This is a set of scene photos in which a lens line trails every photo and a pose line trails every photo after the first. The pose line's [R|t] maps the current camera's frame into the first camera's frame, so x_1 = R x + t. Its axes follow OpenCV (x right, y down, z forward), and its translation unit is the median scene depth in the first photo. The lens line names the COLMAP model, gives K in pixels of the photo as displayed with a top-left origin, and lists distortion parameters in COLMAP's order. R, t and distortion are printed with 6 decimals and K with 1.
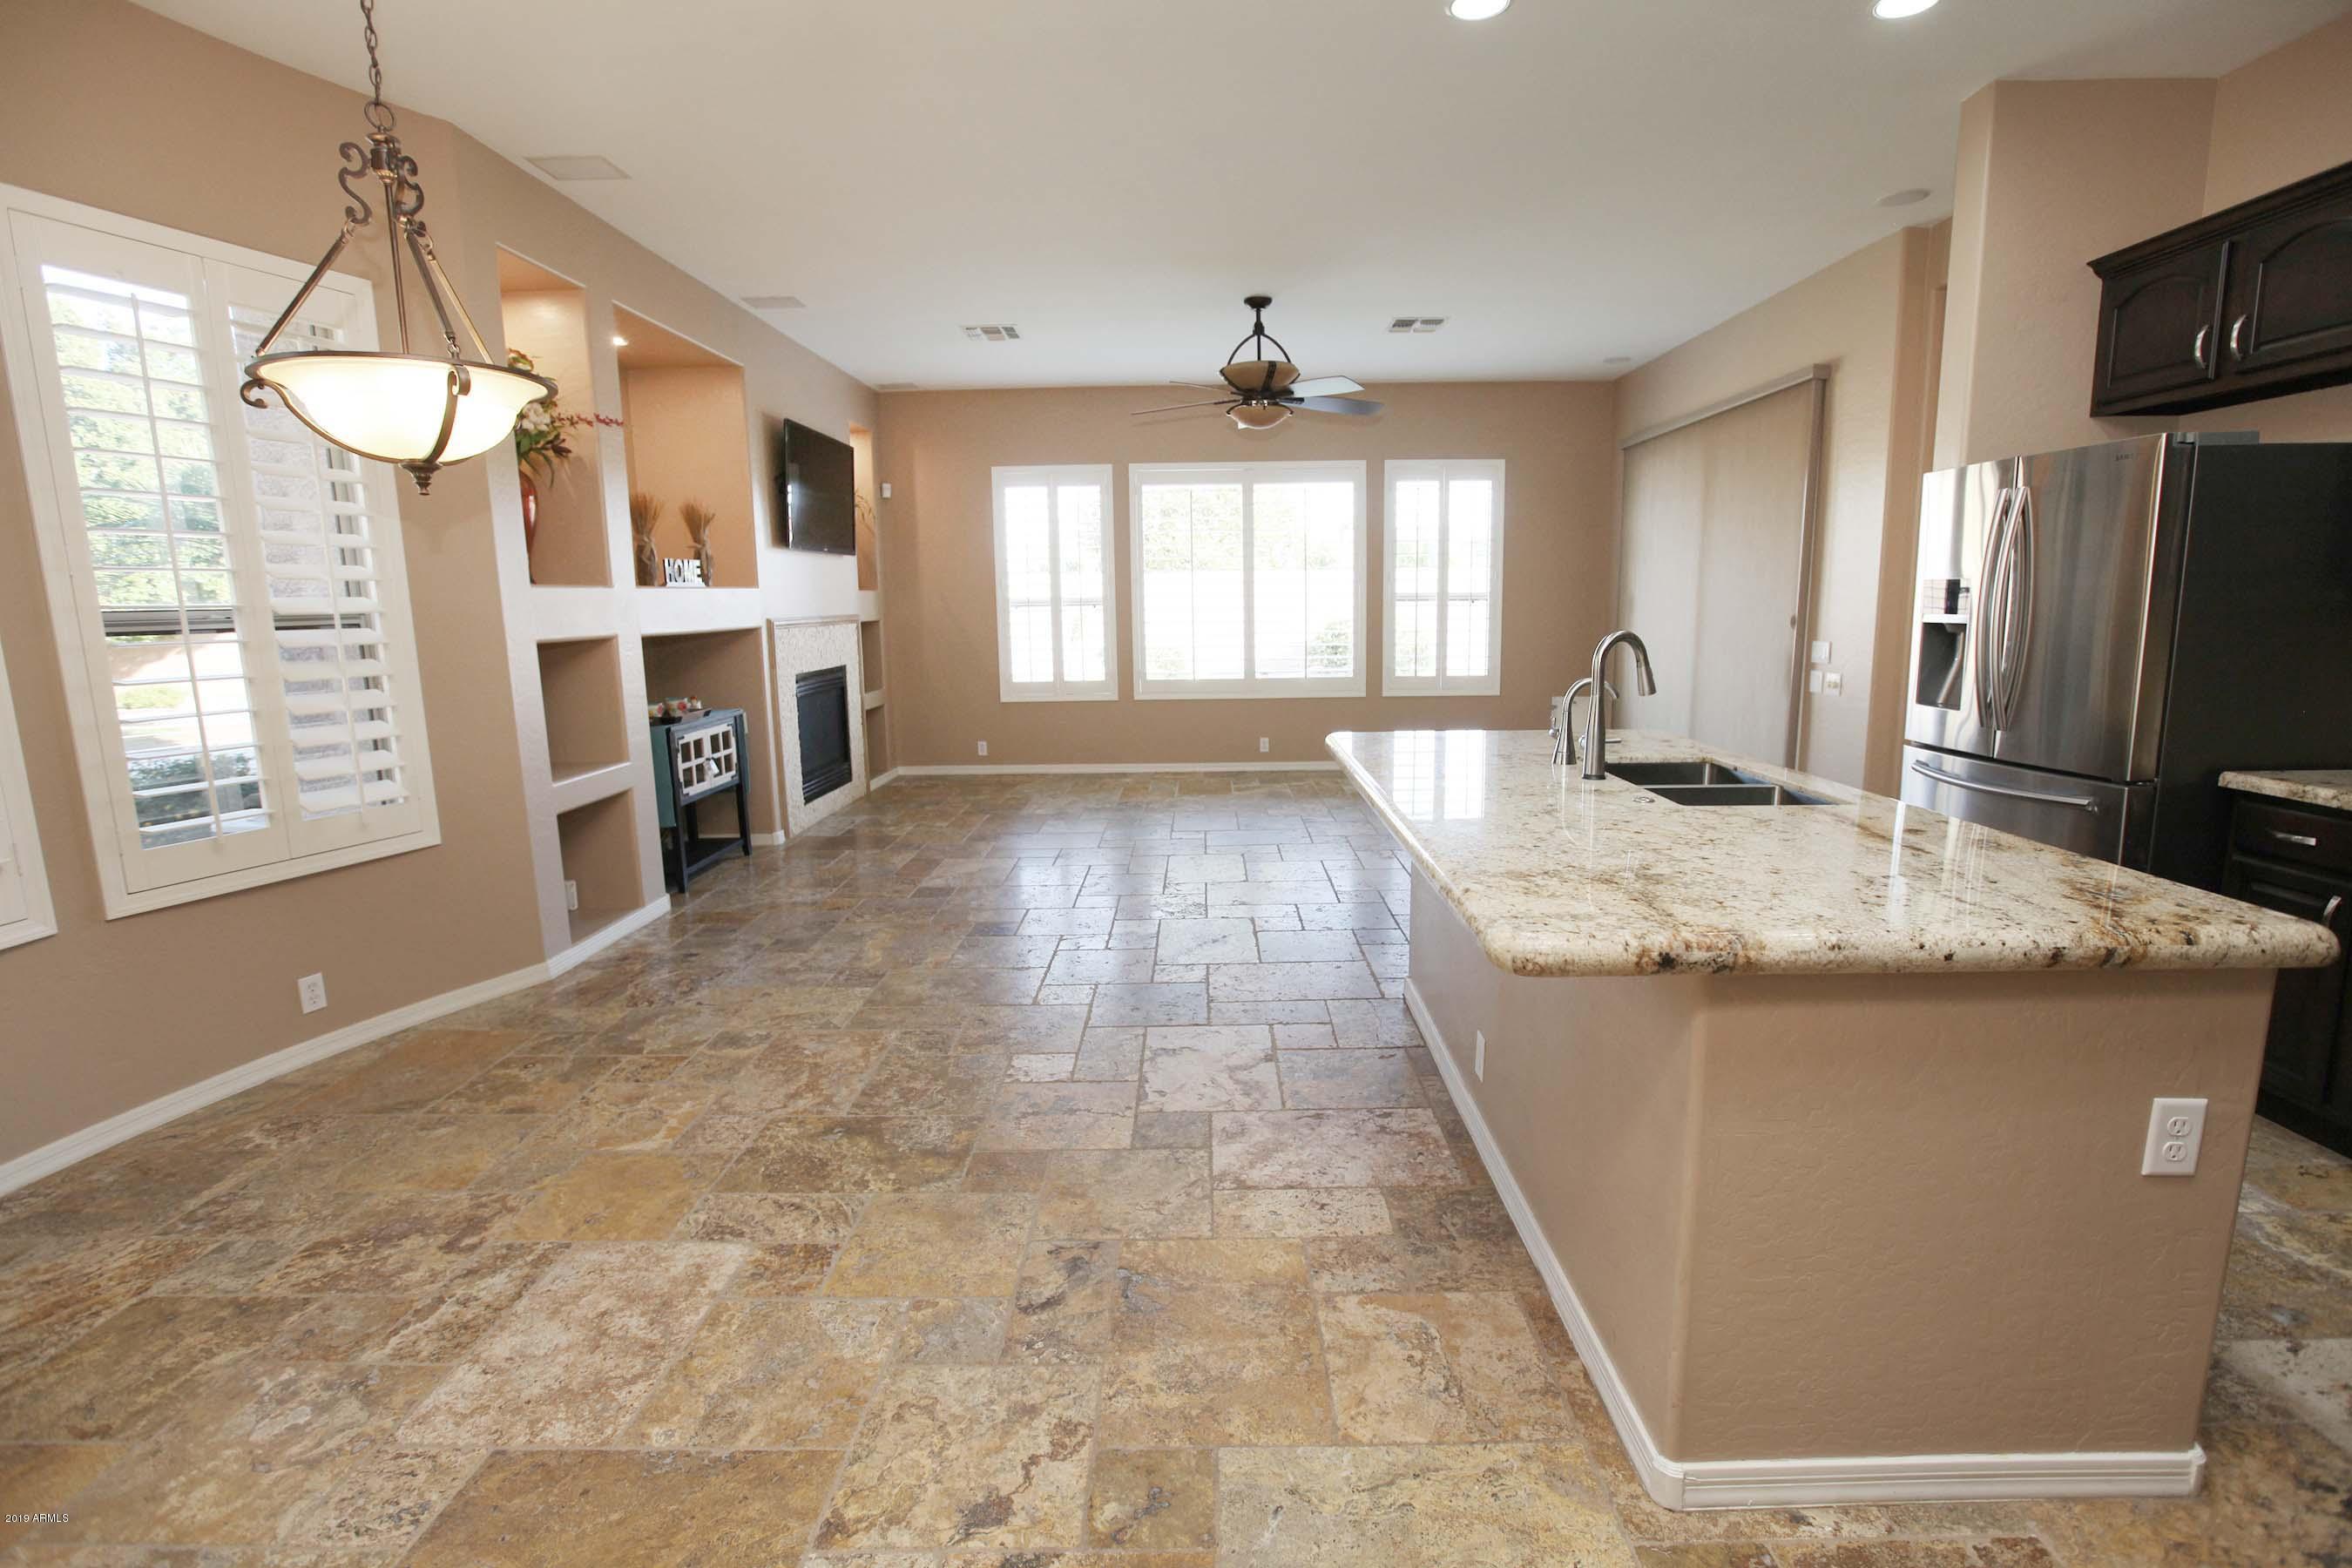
lens RADIAL K [[1099.3, 0, 1181.2], [0, 1099.3, 785.1], [0, 0, 1]] dist [-0.035334, 0.006395]
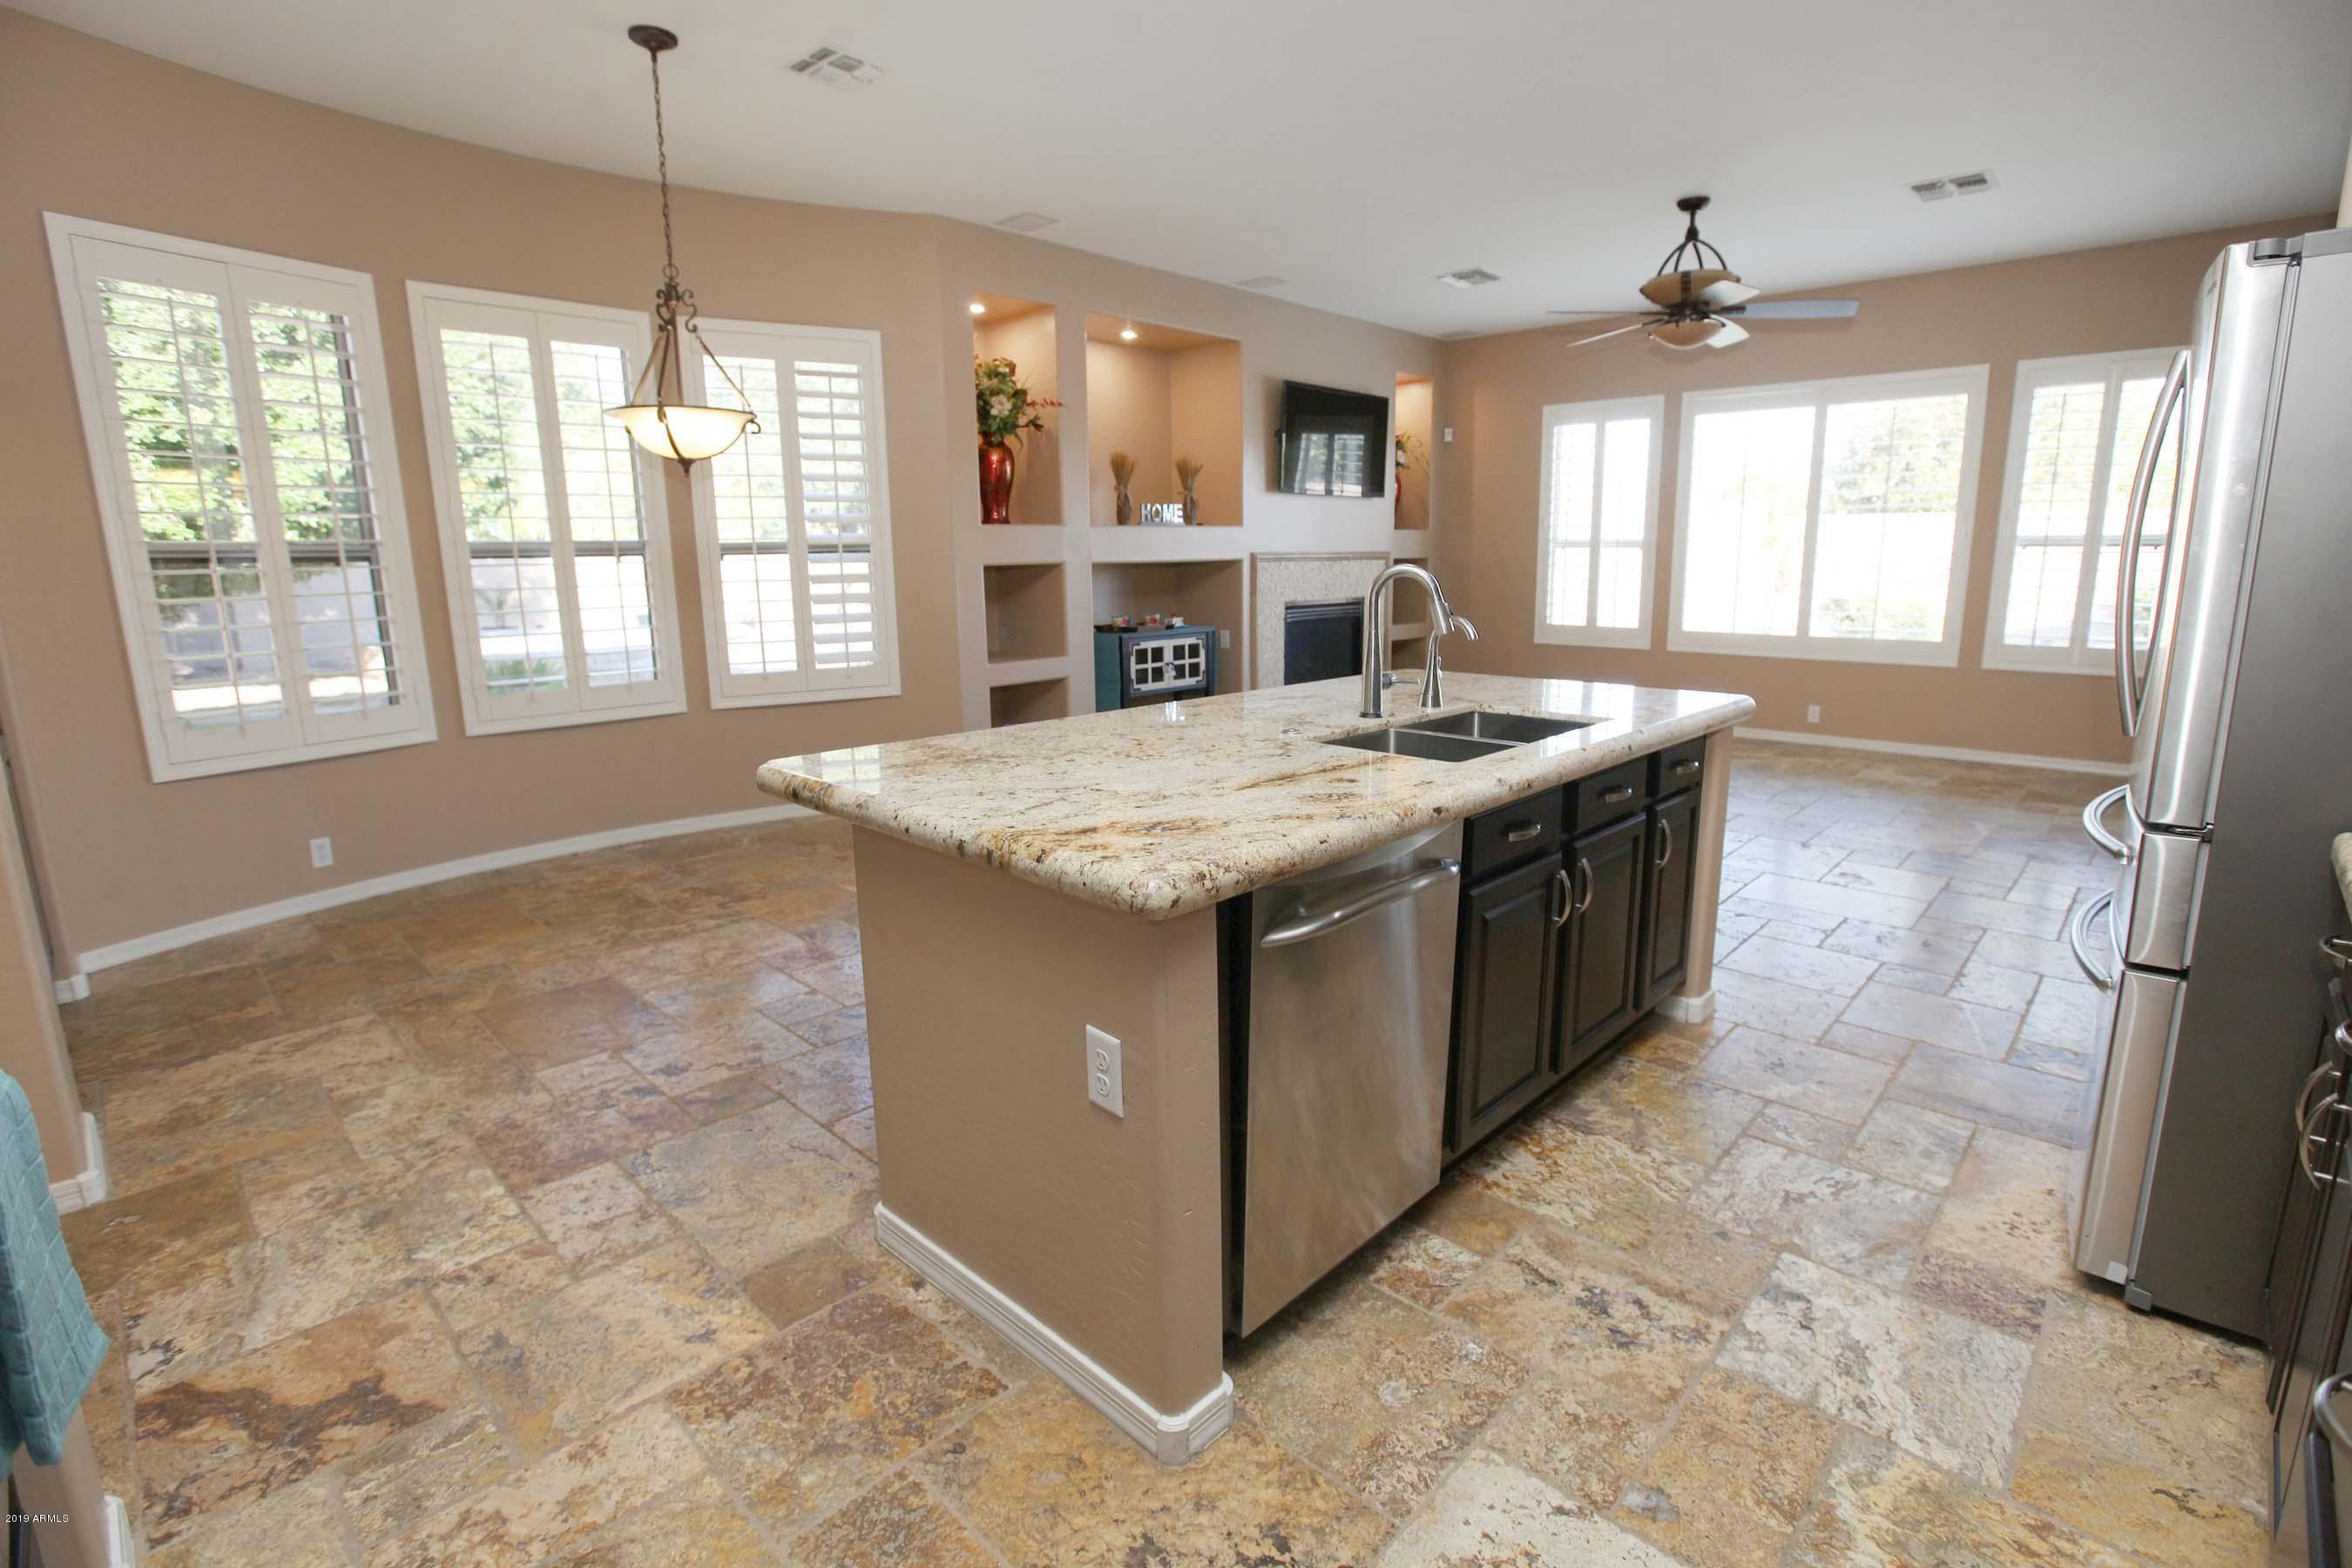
lens RADIAL K [[1099.3, 0, 1179.6], [0, 1099.3, 771.1], [0, 0, 1]] dist [-0.035334, 0.006395]
pose [[0.729194, 0.143873, -0.669012, 0.476138], [-0.117220, 0.989460, 0.085022, -0.012128], [0.674193, 0.016424, 0.738373, 0.083254]]
